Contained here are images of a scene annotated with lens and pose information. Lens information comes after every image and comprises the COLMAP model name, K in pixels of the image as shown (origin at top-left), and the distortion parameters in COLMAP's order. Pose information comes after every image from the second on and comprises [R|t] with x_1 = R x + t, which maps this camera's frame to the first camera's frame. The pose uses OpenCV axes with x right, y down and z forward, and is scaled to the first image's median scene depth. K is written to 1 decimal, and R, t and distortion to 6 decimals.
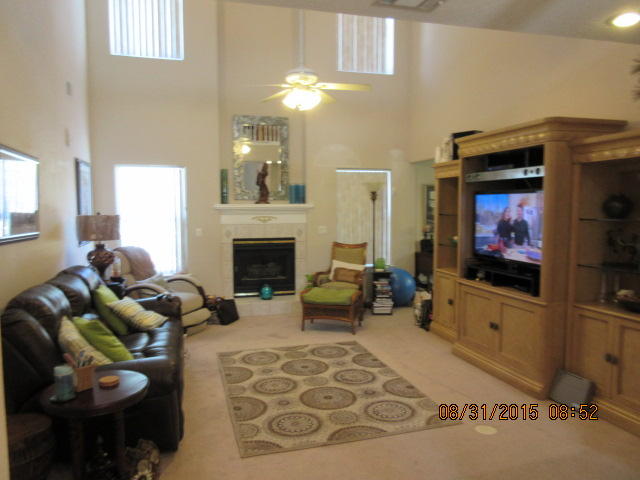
lens RADIAL K [[475.4, 0, 318.3], [0, 475.4, 239.4], [0, 0, 1]] dist [-0.011490, 0.006860]
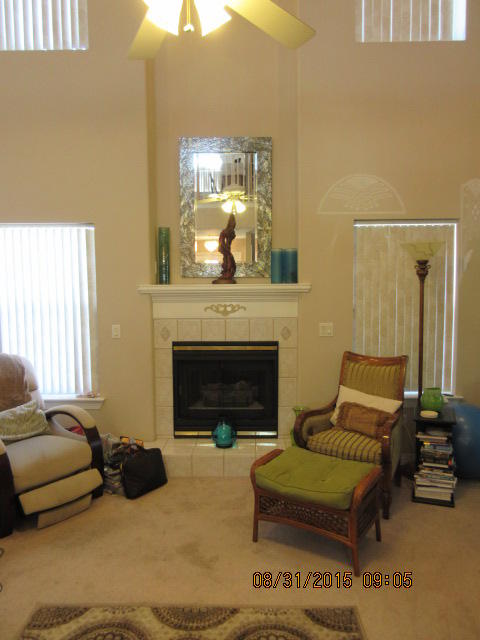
lens RADIAL K [[475.4, 0, 243.6], [0, 475.4, 321.7], [0, 0, 1]] dist [-0.011490, 0.006860]
pose [[0.959508, 0.019865, -0.280980, 0.076063], [-0.018614, 0.999801, 0.007121, -0.032679], [0.281066, -0.001603, 0.959687, 0.440777]]
